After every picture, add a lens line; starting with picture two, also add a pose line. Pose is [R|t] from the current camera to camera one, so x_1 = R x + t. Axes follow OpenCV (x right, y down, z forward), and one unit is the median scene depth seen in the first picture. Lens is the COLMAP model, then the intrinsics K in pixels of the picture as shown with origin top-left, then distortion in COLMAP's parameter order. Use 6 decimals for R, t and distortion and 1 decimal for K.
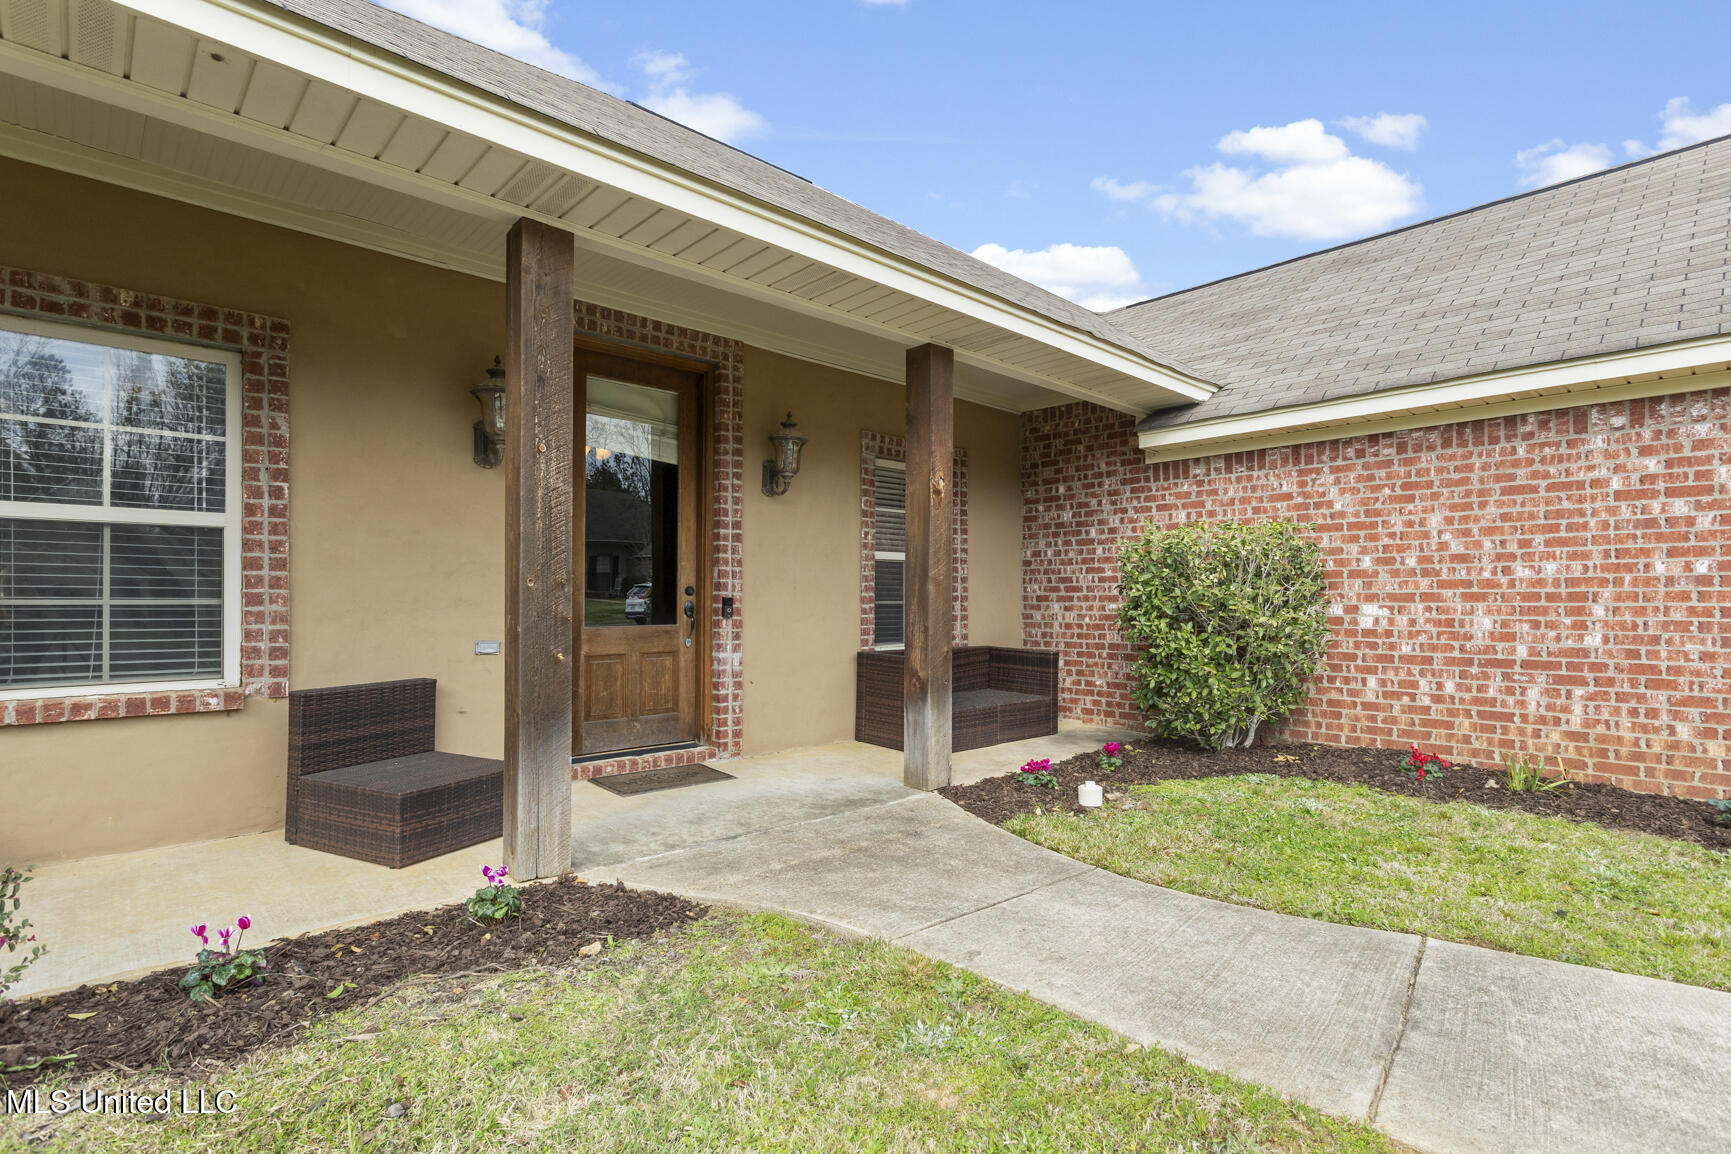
lens RADIAL K [[848.2, 0, 890.8], [0, 848.2, 590.4], [0, 0, 1]] dist [0.001717, 0.002875]
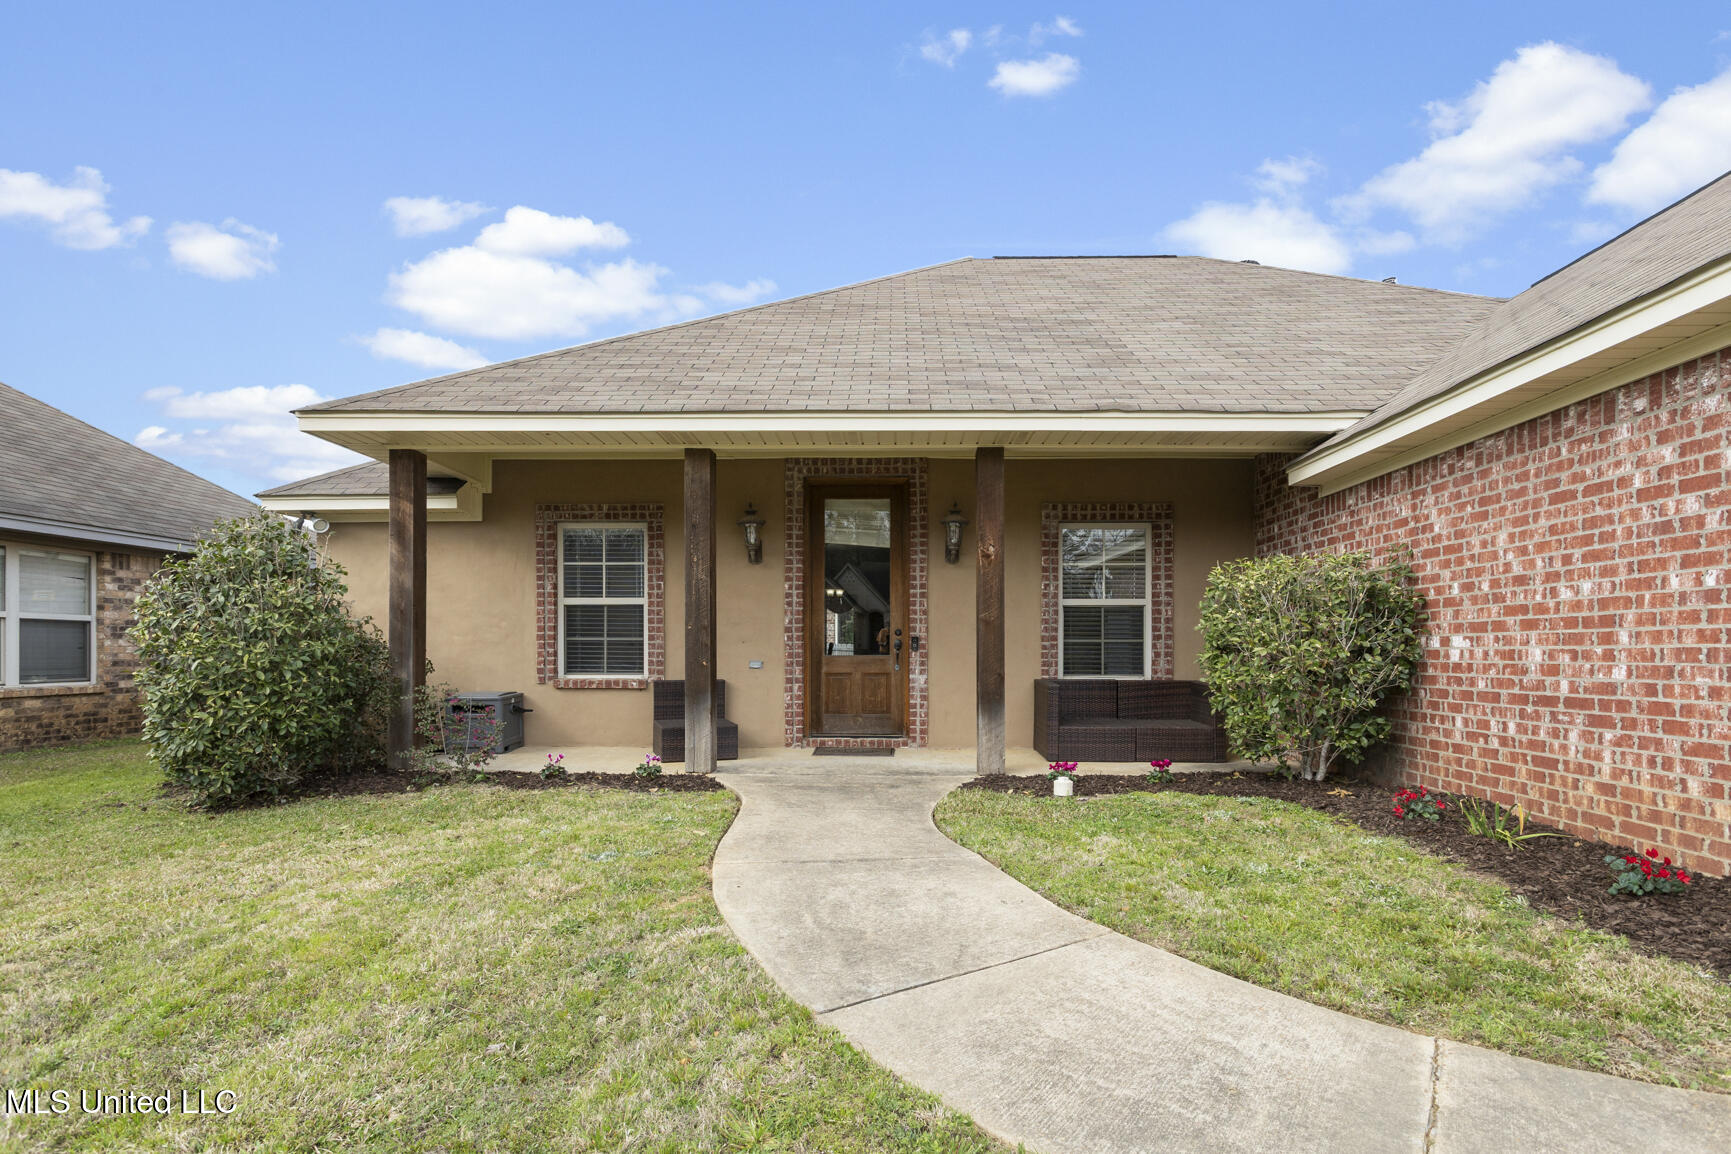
lens RADIAL K [[848.2, 0, 875.2], [0, 848.2, 650.7], [0, 0, 1]] dist [0.001717, 0.002875]
pose [[0.712471, -0.000893, -0.701701, 0.836249], [0.006988, 0.999959, 0.005822, 0.025304], [0.701667, -0.009052, 0.712447, -0.087857]]
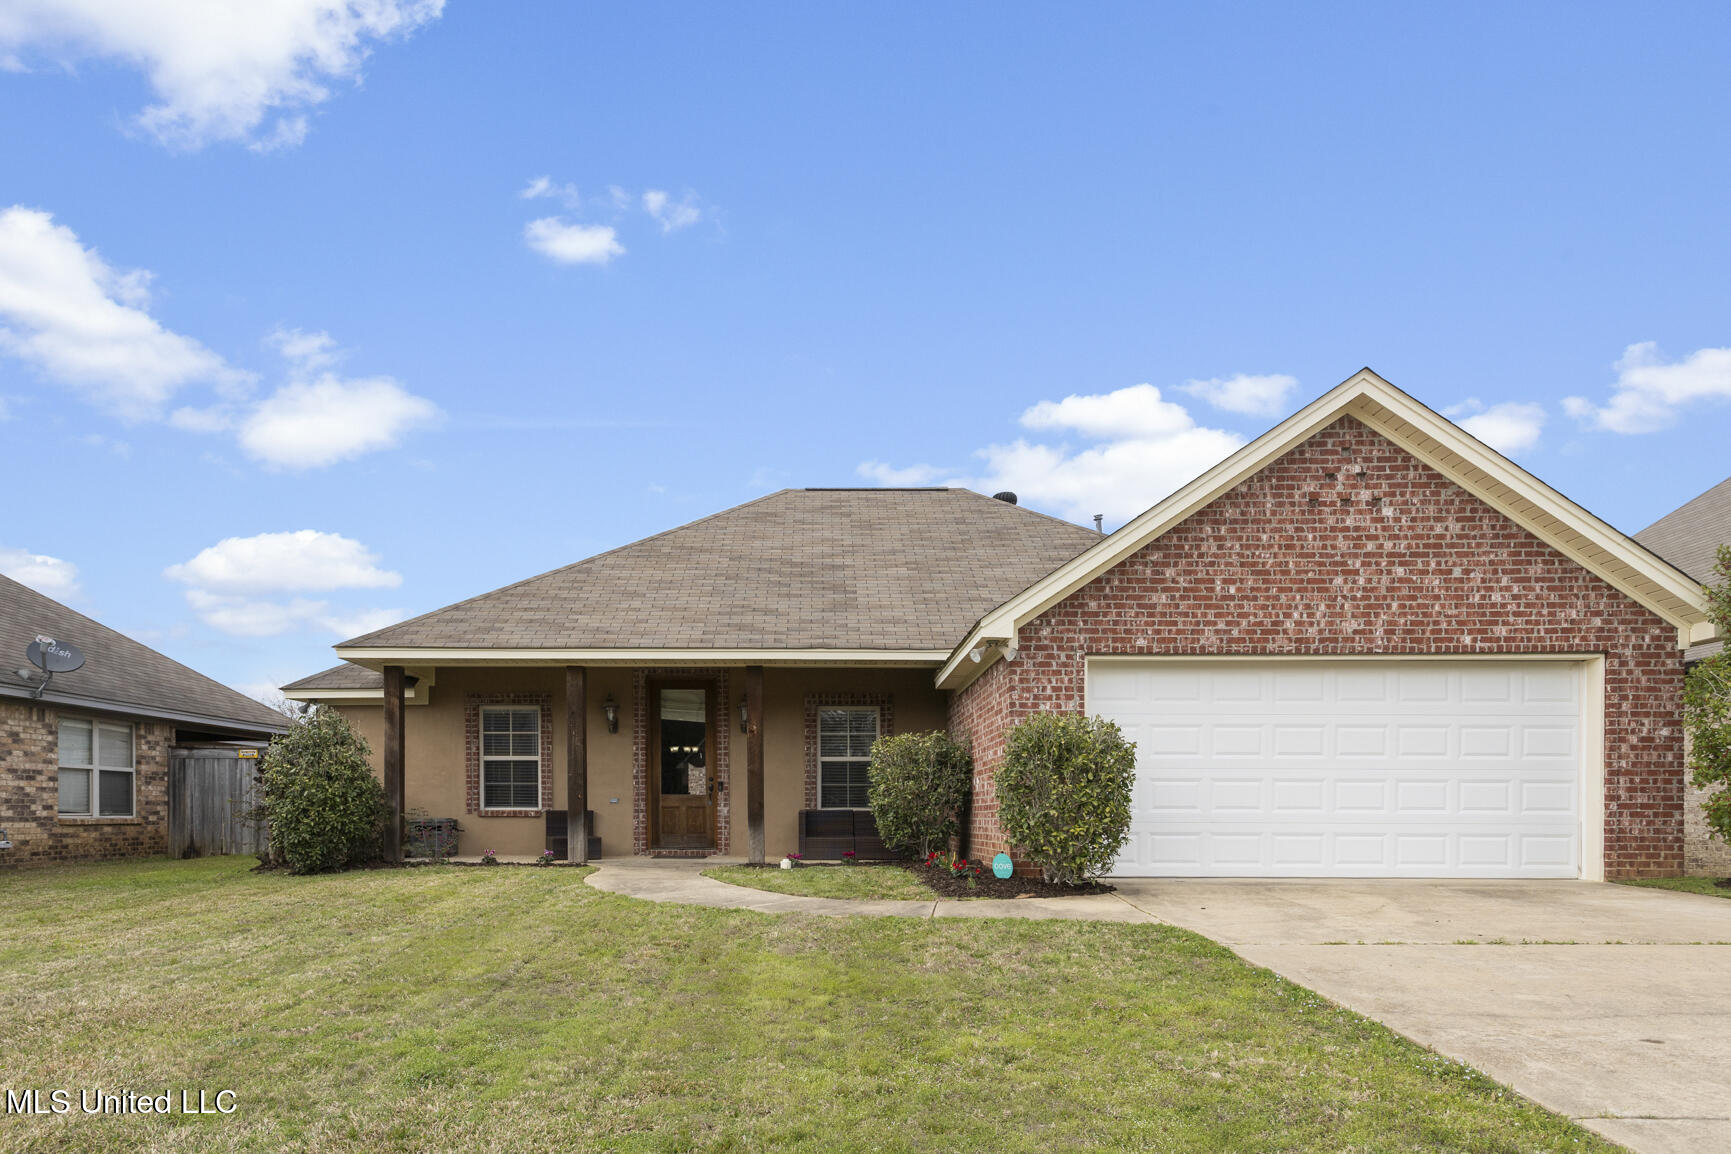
lens RADIAL K [[1036.0, 0, 830.8], [0, 1036.0, 823.3], [0, 0, 1]] dist [0.004605, -0.000570]
pose [[0.739792, 0.003543, -0.672827, 1.949721], [0.008864, 0.999848, 0.015012, 0.083520], [0.672778, -0.017070, 0.739648, -0.842816]]
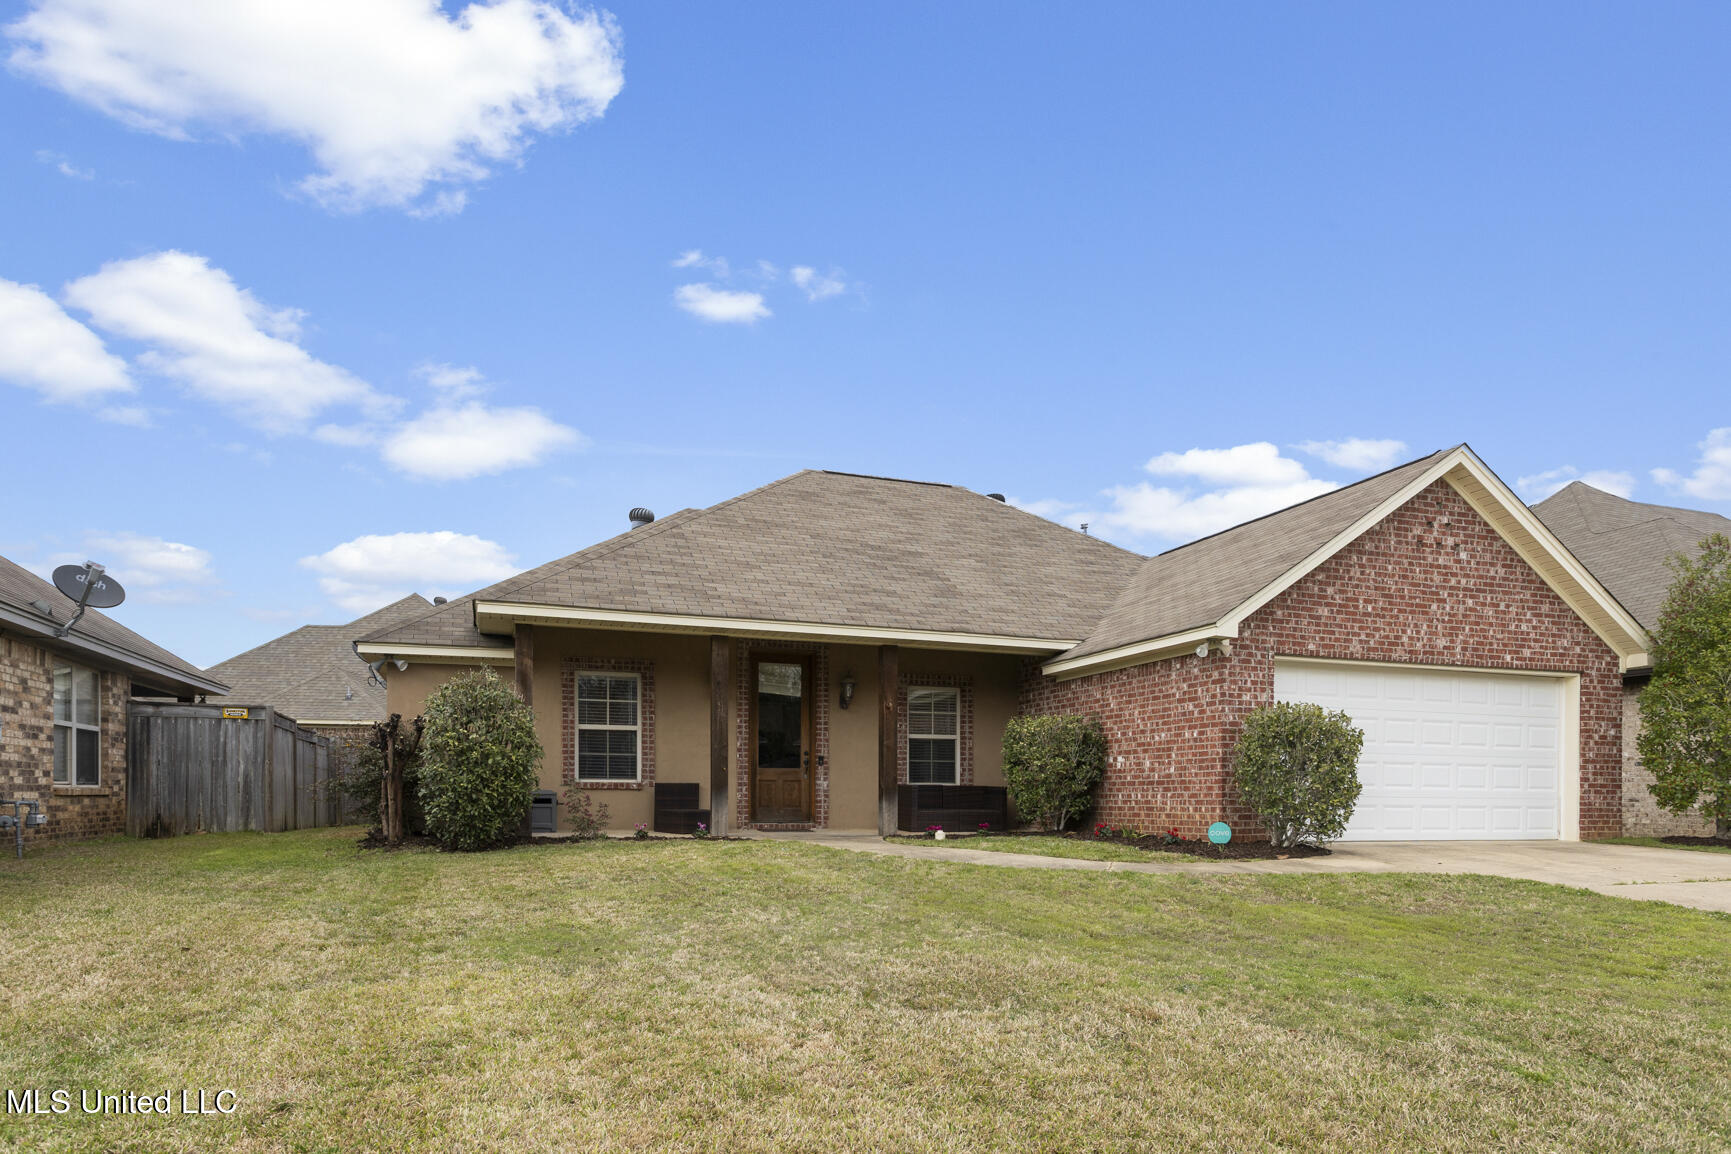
lens RADIAL K [[1036.0, 0, 902.0], [0, 1036.0, 794.9], [0, 0, 1]] dist [0.004605, -0.000570]
pose [[0.924537, 0.002718, -0.381083, 1.112898], [0.000863, 0.999957, 0.009225, 0.091044], [0.381092, -0.008858, 0.924495, -1.528533]]
